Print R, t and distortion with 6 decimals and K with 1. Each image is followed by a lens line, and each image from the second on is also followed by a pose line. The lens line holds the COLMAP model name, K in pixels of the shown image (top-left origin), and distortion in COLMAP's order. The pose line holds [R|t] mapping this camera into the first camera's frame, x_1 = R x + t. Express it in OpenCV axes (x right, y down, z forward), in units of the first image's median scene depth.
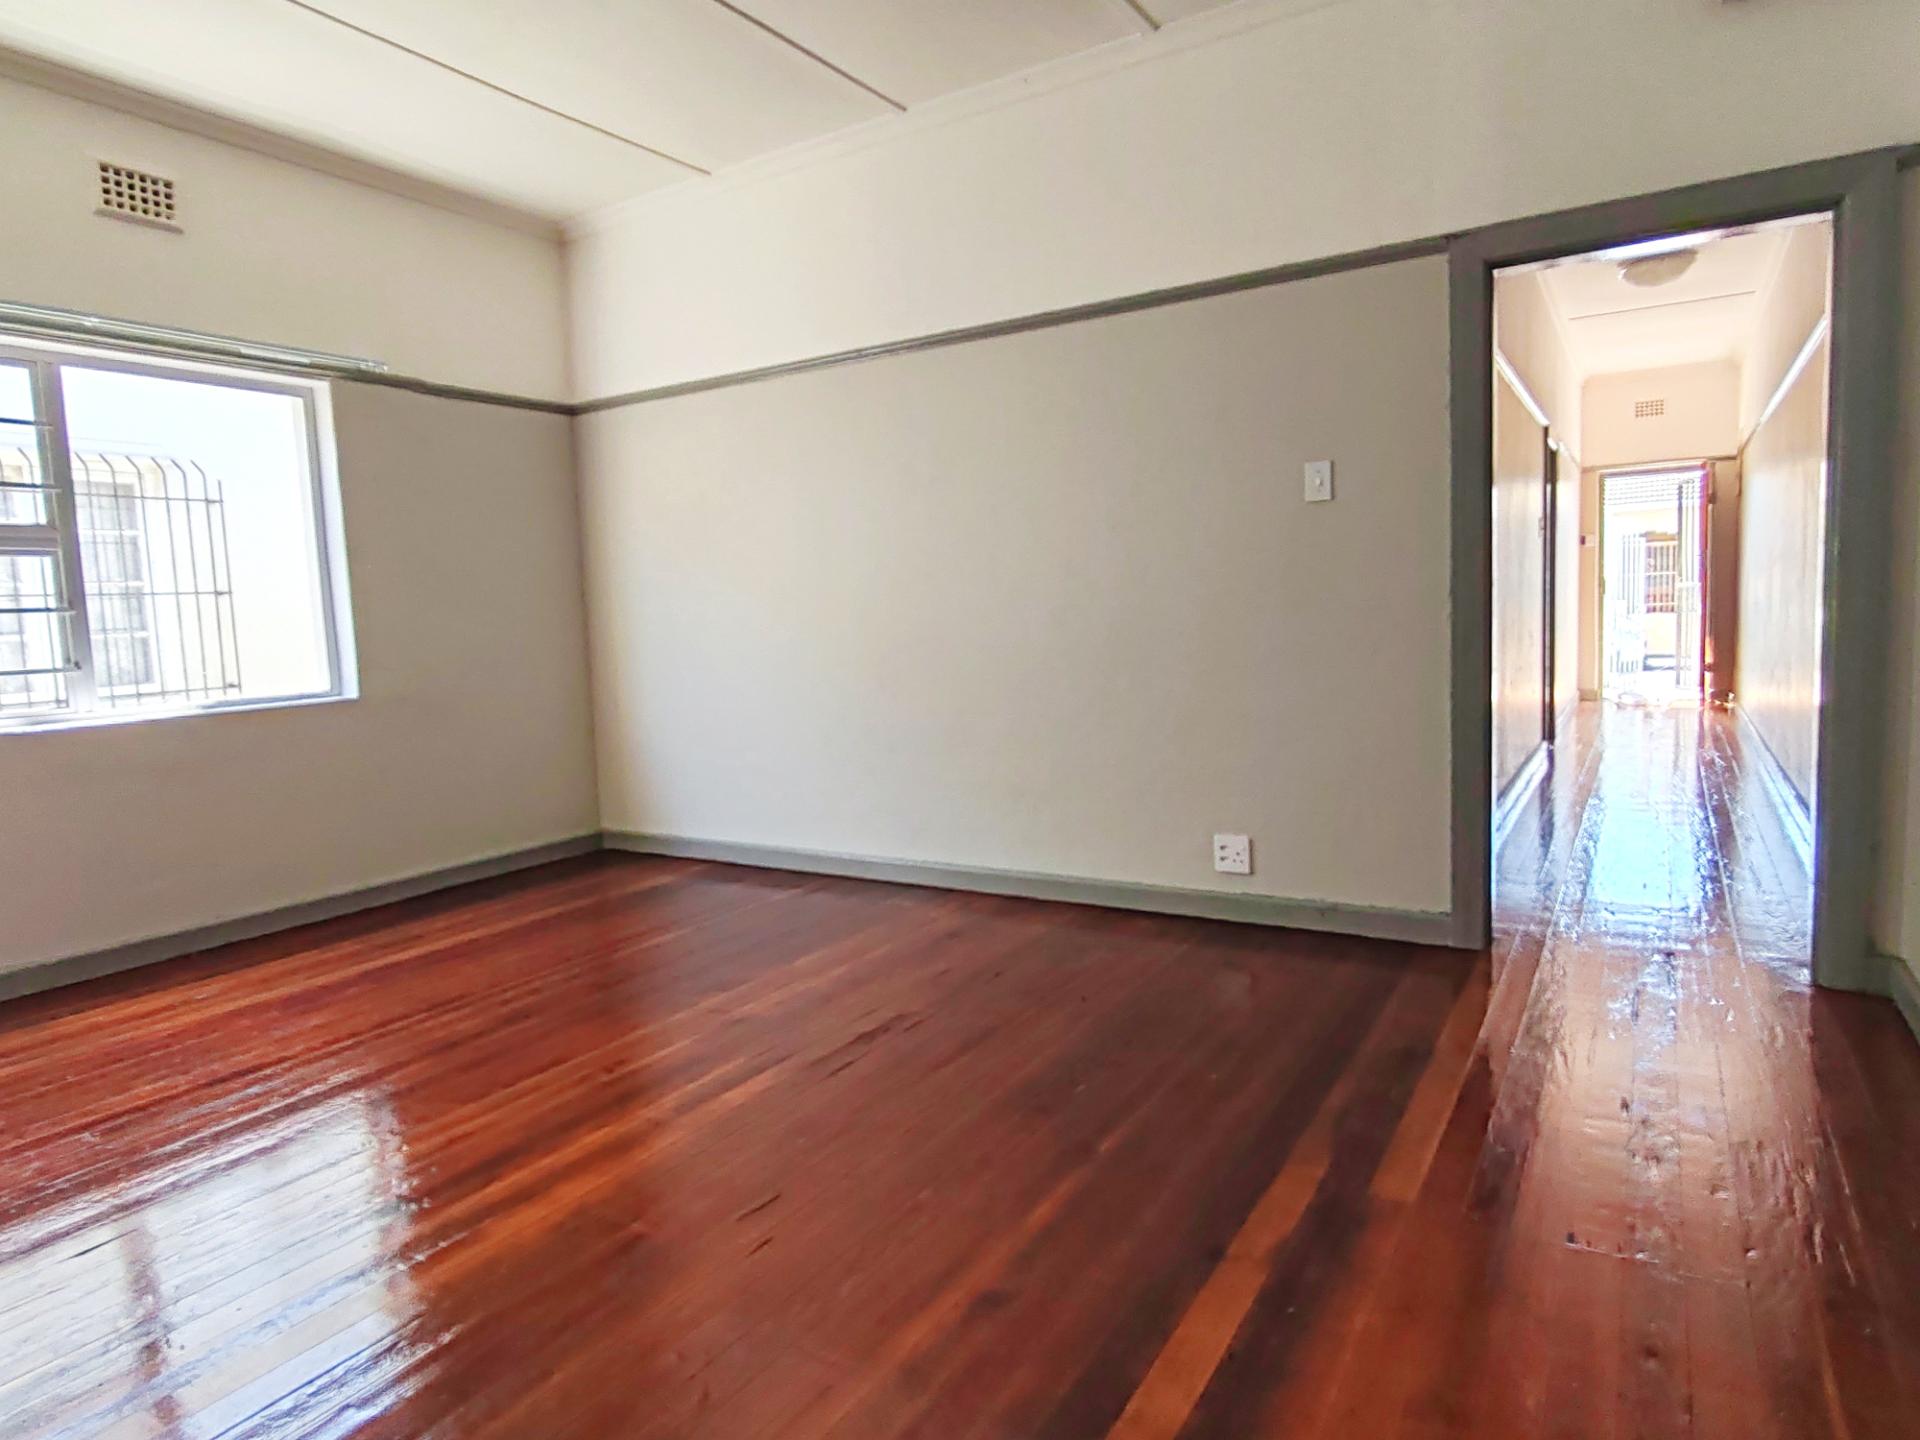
lens RADIAL K [[1126.2, 0, 960.0], [0, 1126.2, 720.0], [0, 0, 1]] dist [-0.006597, -0.000596]
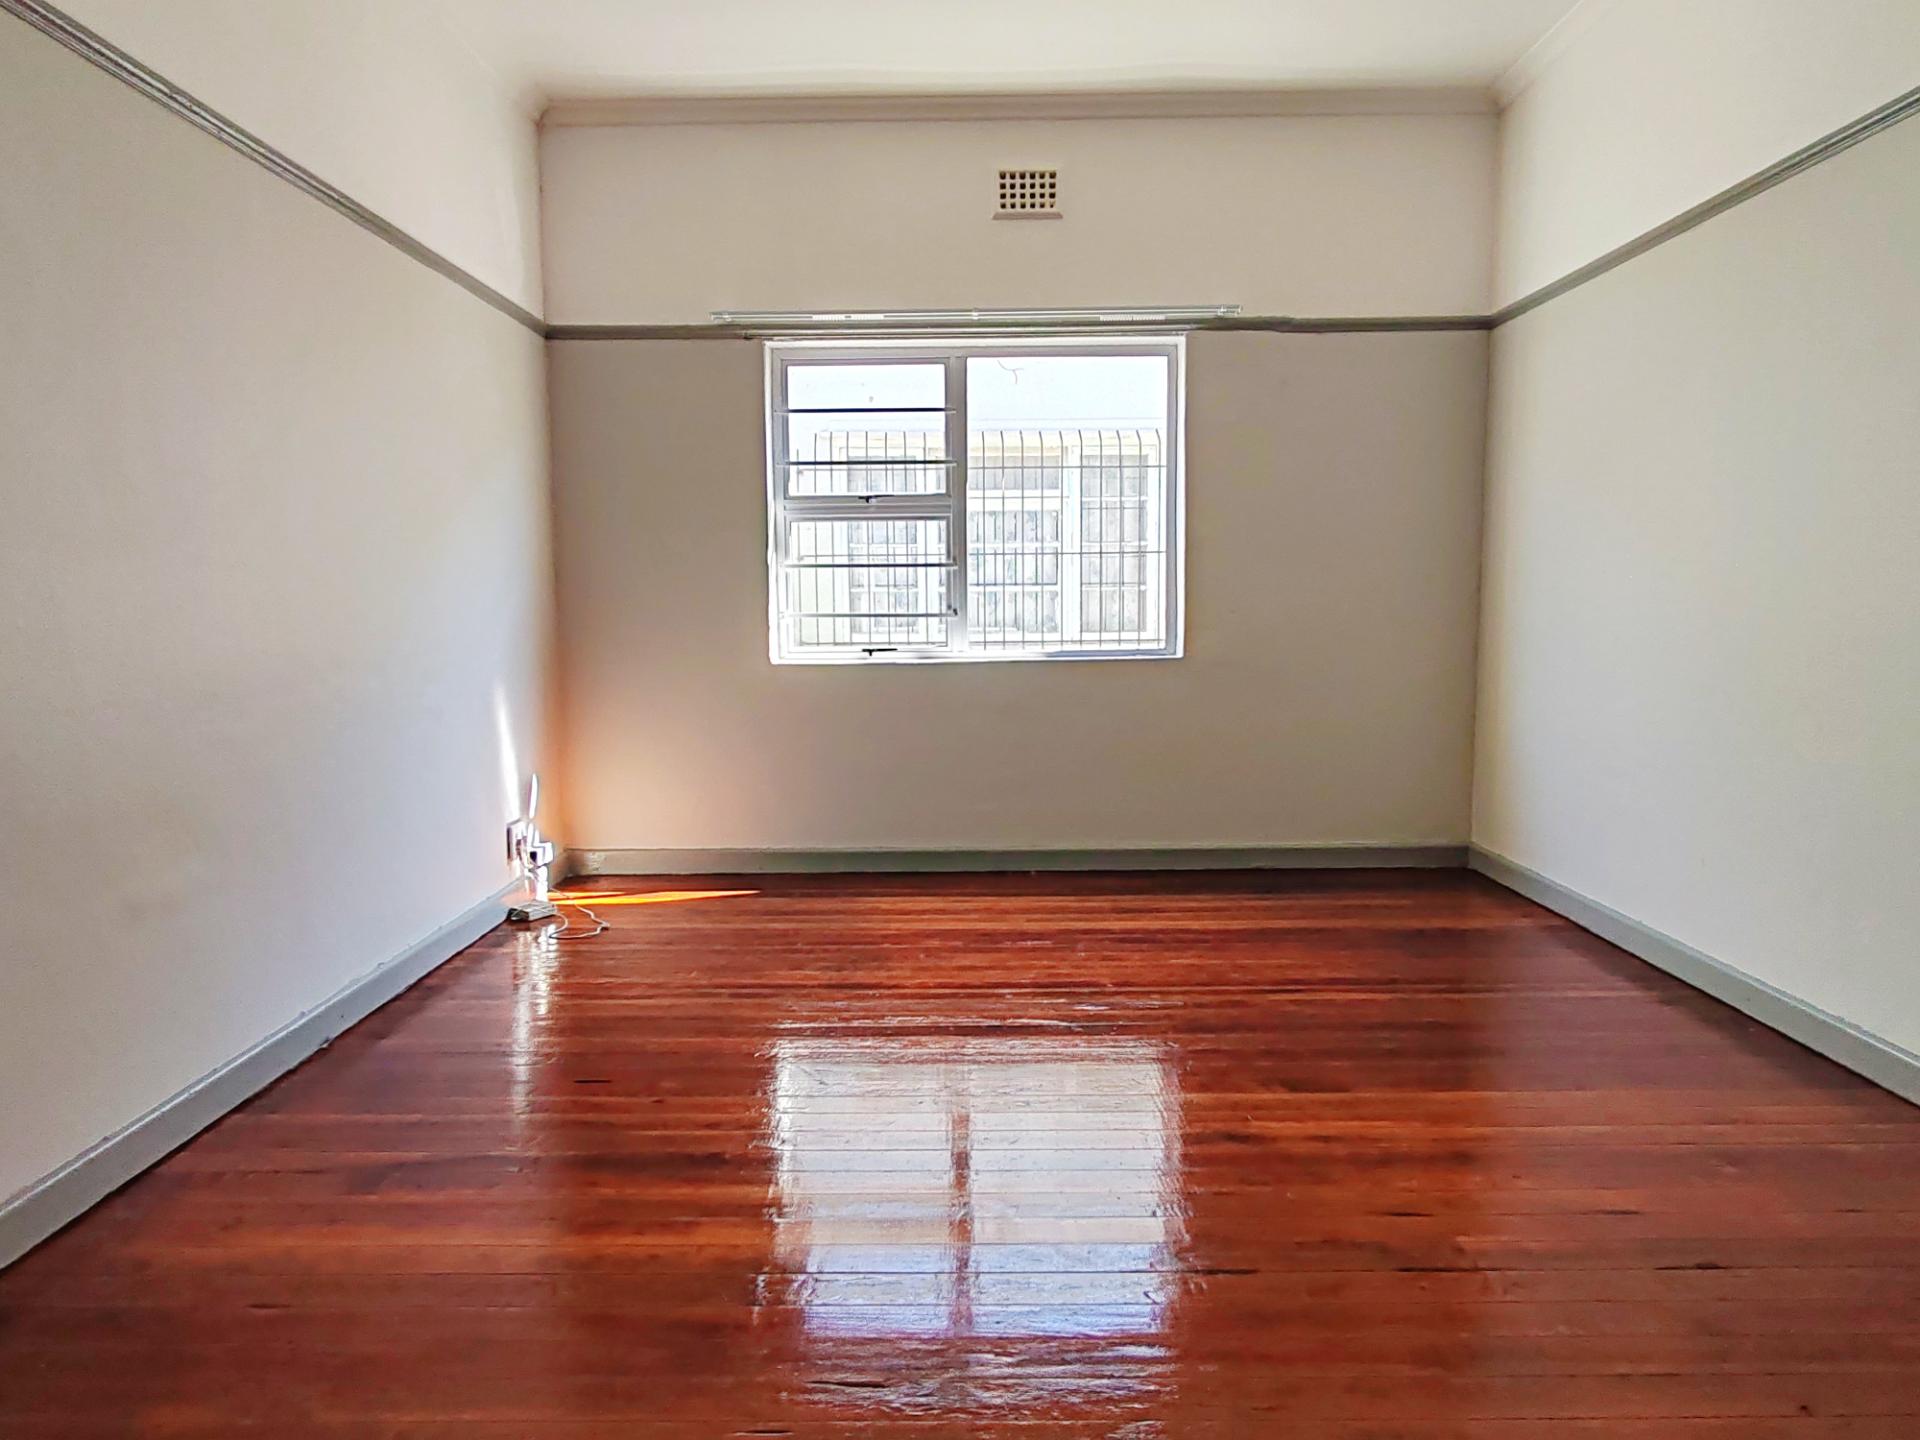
lens RADIAL K [[1126.2, 0, 960.0], [0, 1126.2, 720.0], [0, 0, 1]] dist [-0.006597, -0.000596]
pose [[0.522408, 0.124951, -0.843491, 0.243551], [-0.094223, 0.991606, 0.088536, -0.041476], [0.847474, 0.033224, 0.529796, 0.373693]]
